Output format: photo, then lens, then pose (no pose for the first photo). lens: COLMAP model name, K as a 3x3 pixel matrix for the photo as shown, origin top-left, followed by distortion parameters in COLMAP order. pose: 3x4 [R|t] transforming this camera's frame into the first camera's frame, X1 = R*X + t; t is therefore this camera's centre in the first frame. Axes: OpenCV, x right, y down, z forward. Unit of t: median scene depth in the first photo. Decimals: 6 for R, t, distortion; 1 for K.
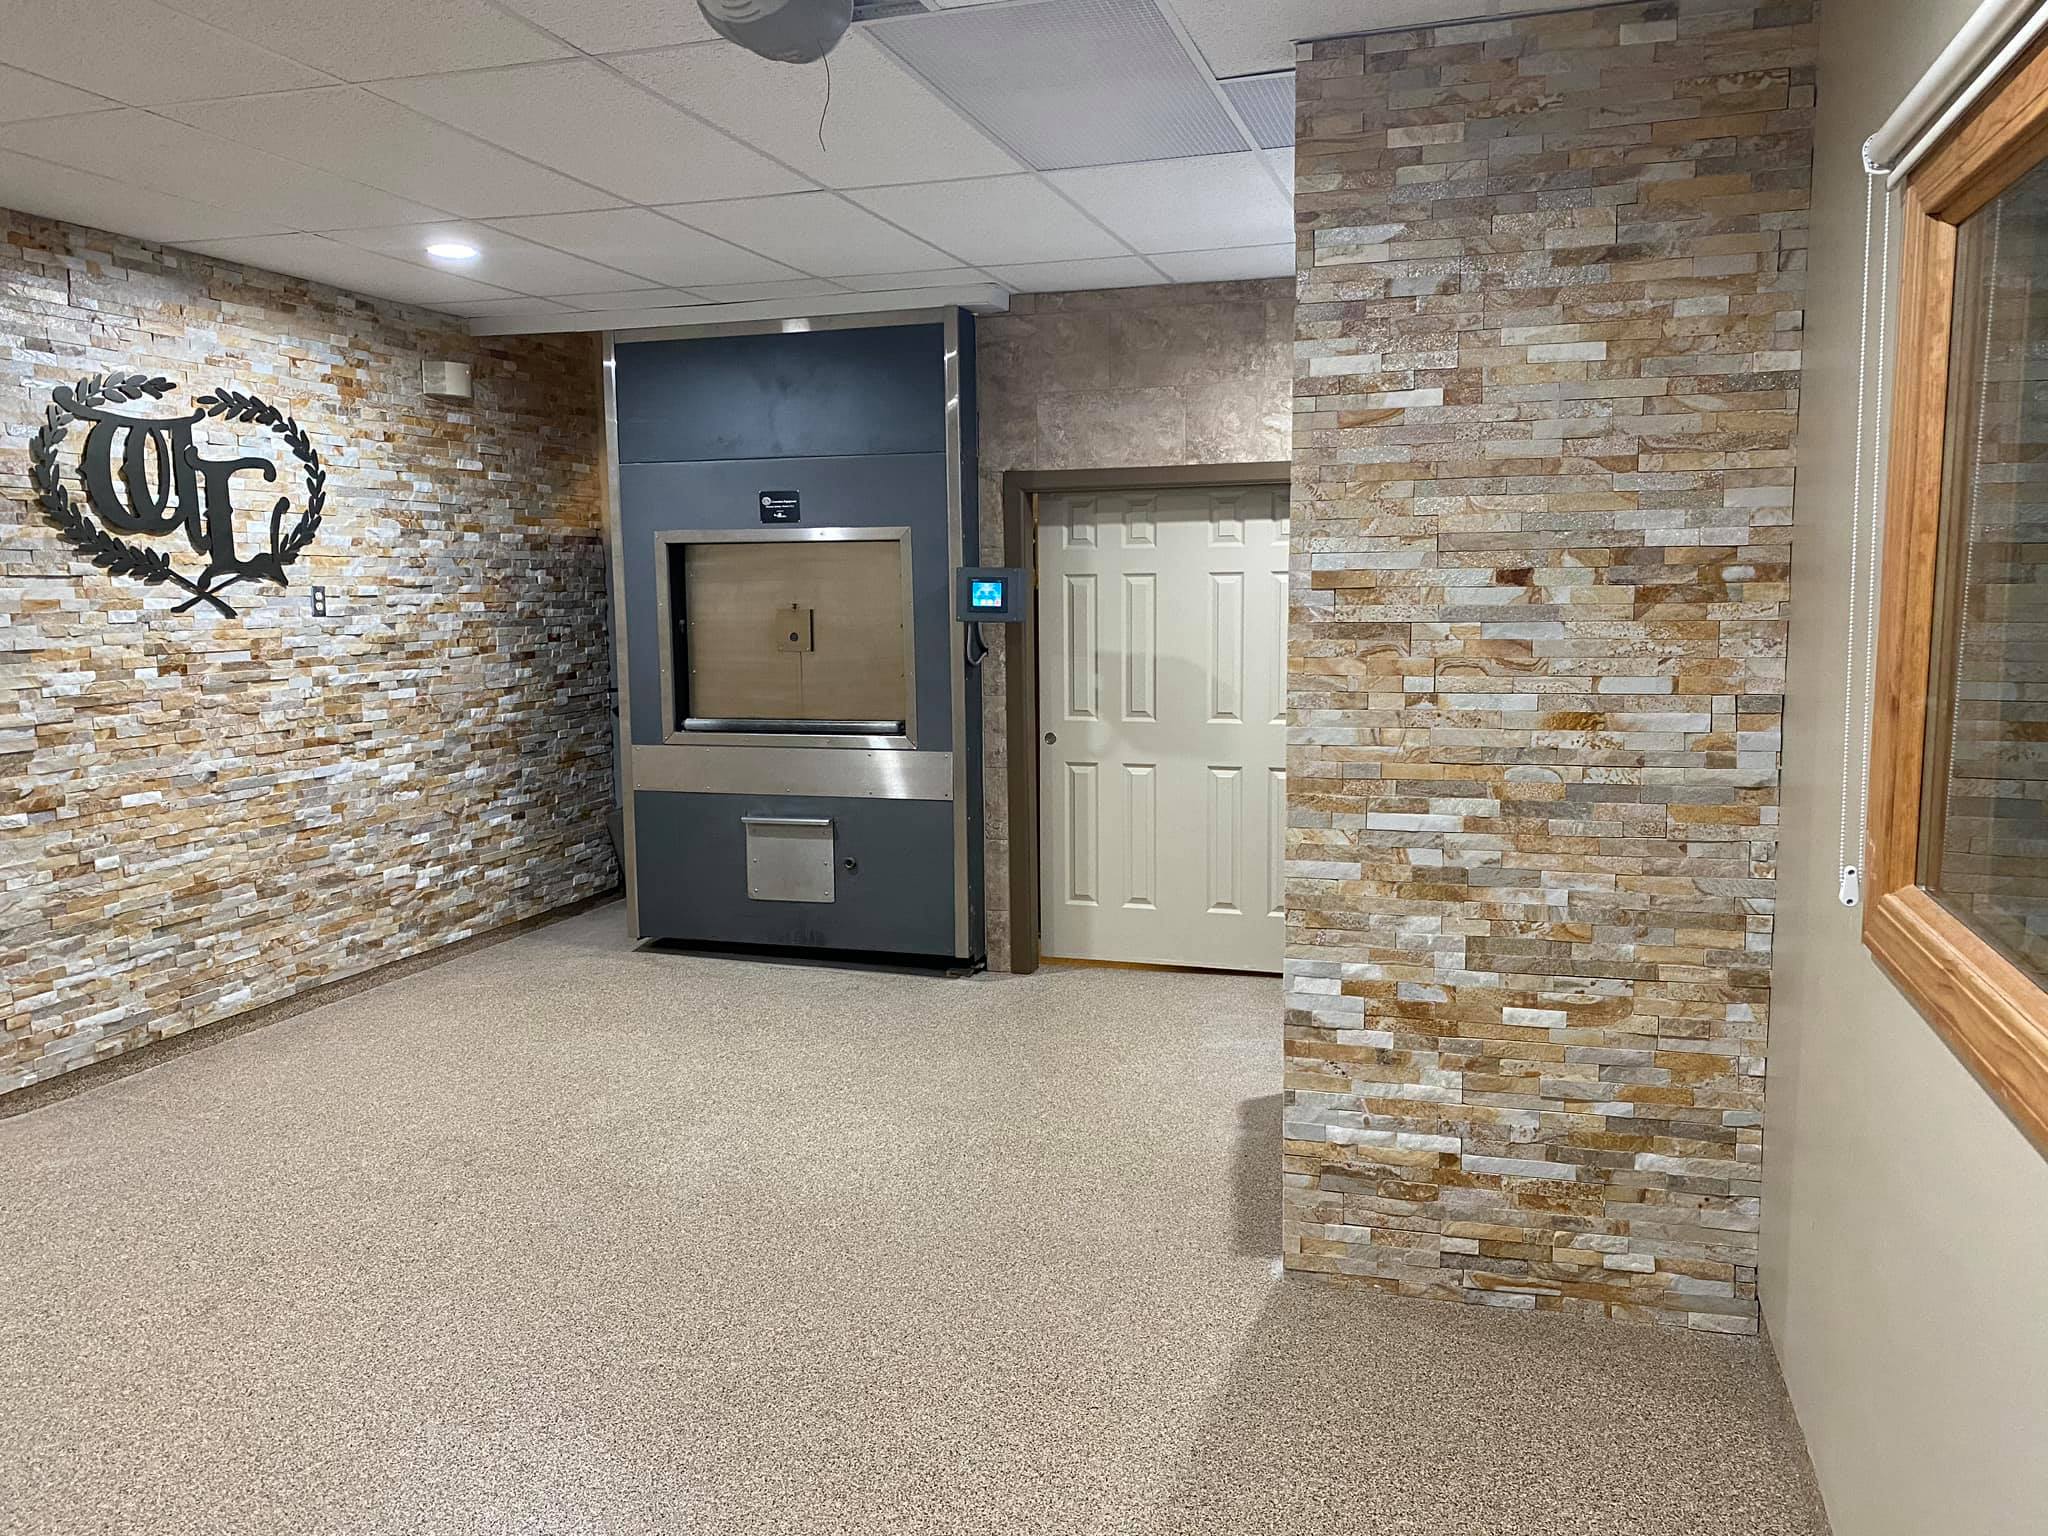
lens RADIAL K [[1675.1, 0, 1021.5], [0, 1675.1, 758.2], [0, 0, 1]] dist [0.112867, 0.000151]
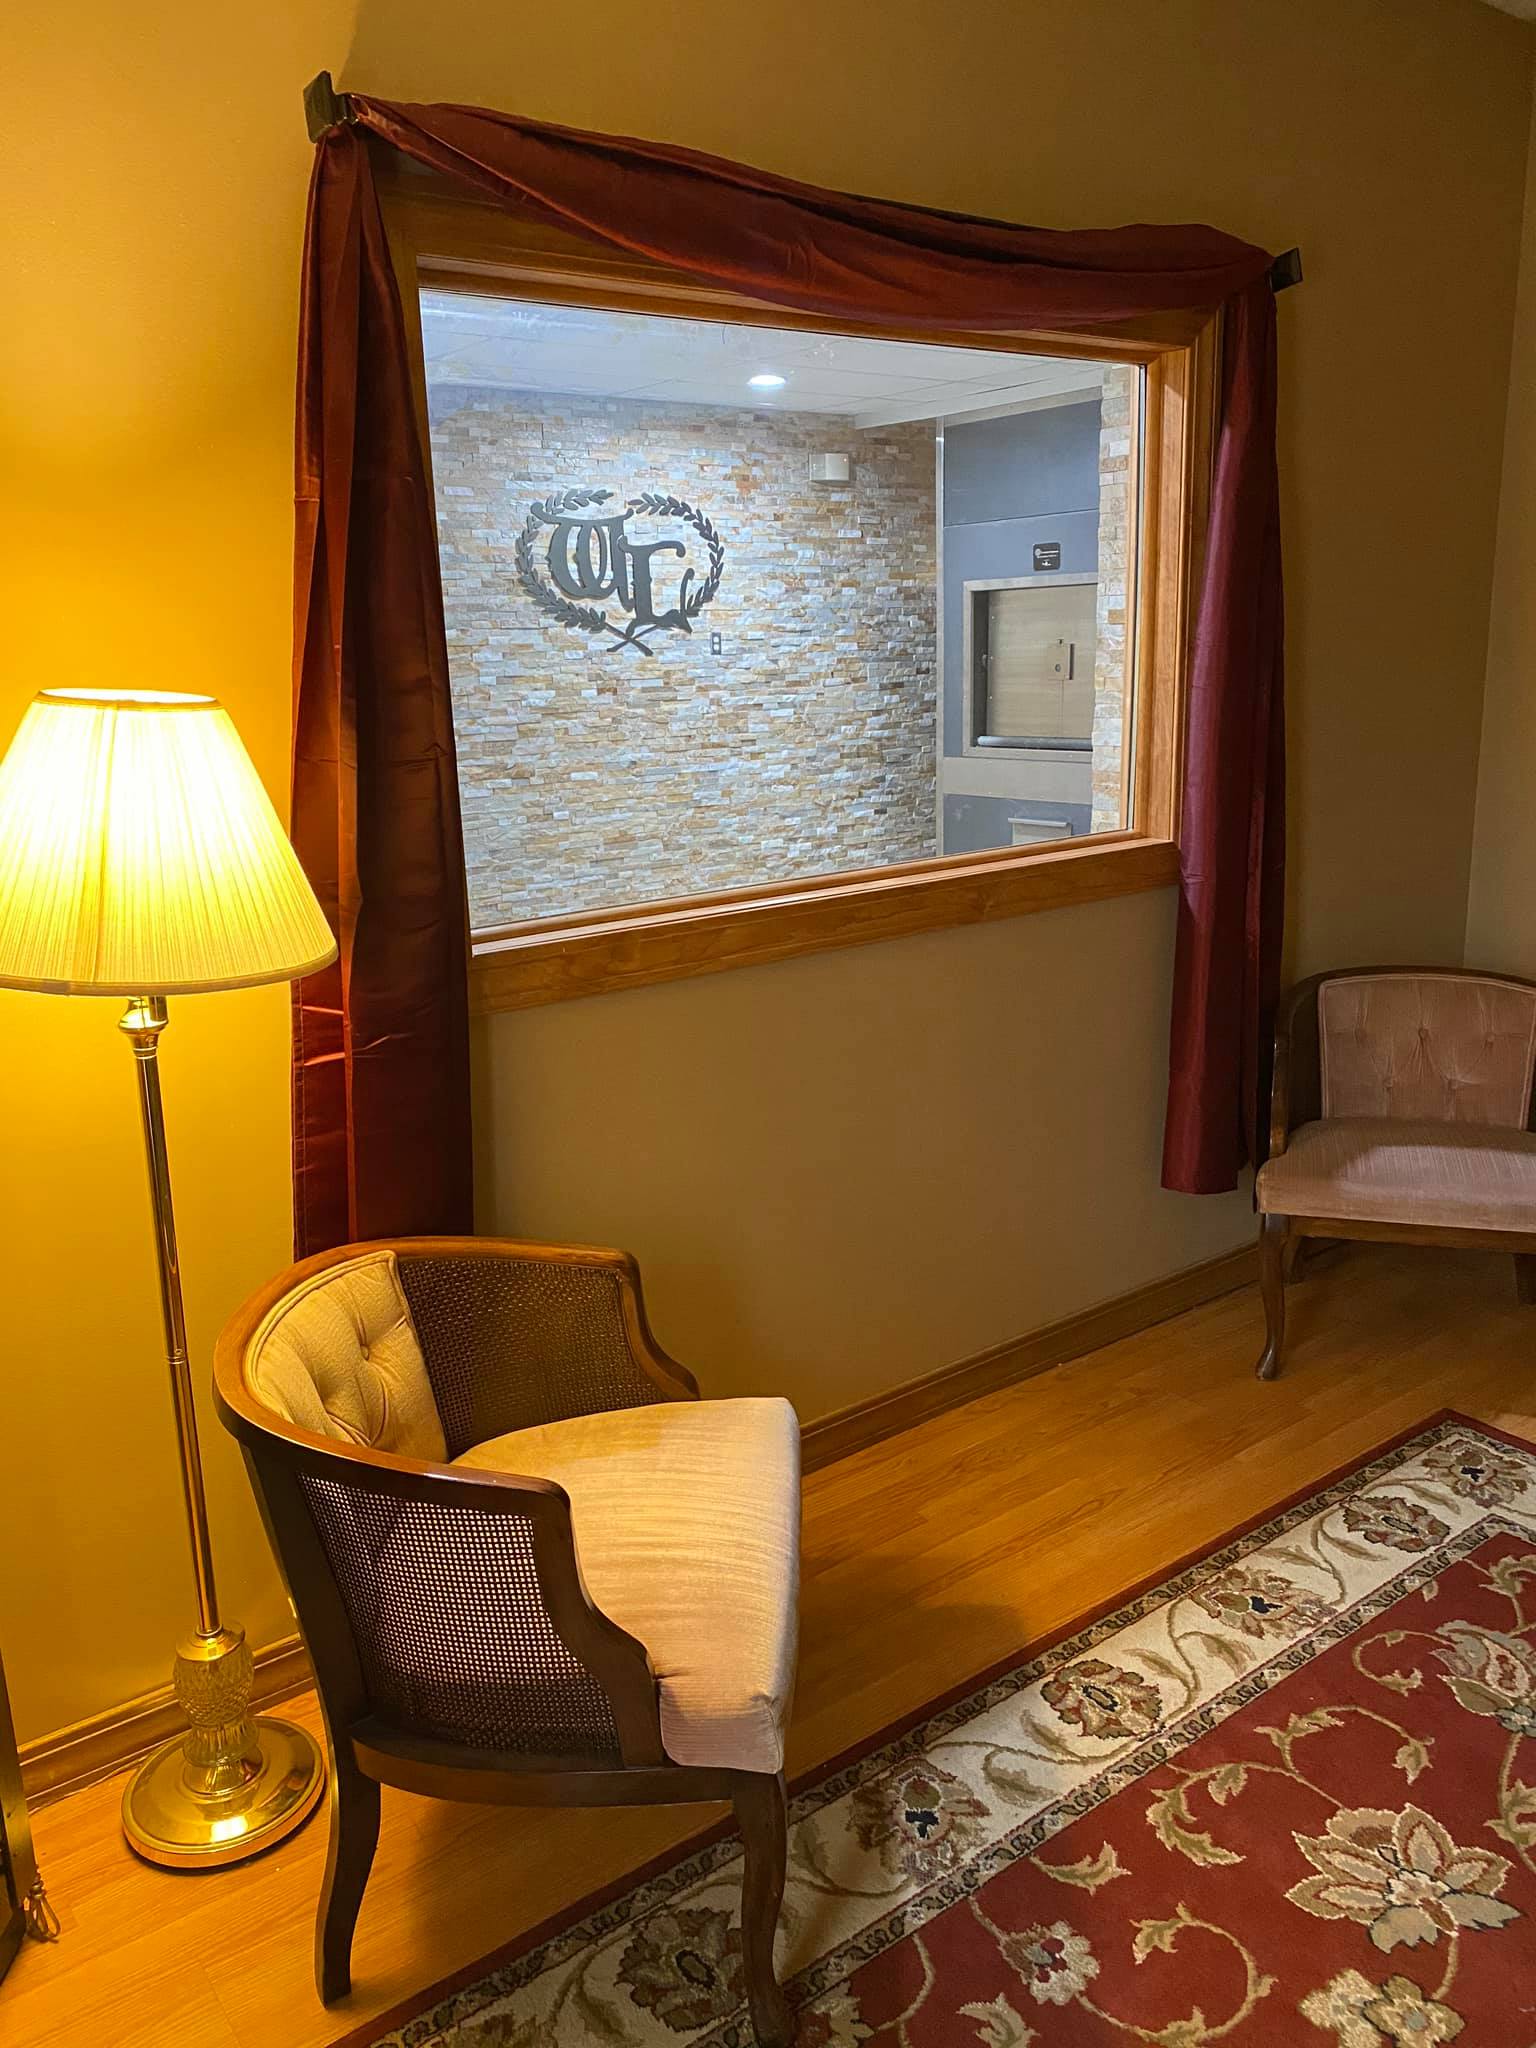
lens RADIAL K [[1675.1, 0, 772.7], [0, 1675.1, 1027.0], [0, 0, 1]] dist [0.112867, 0.000151]
pose [[0.820262, 0.120885, -0.559068, 0.449841], [-0.047218, 0.988387, 0.144436, 0.018341], [0.570035, -0.092077, 0.816444, -0.141441]]
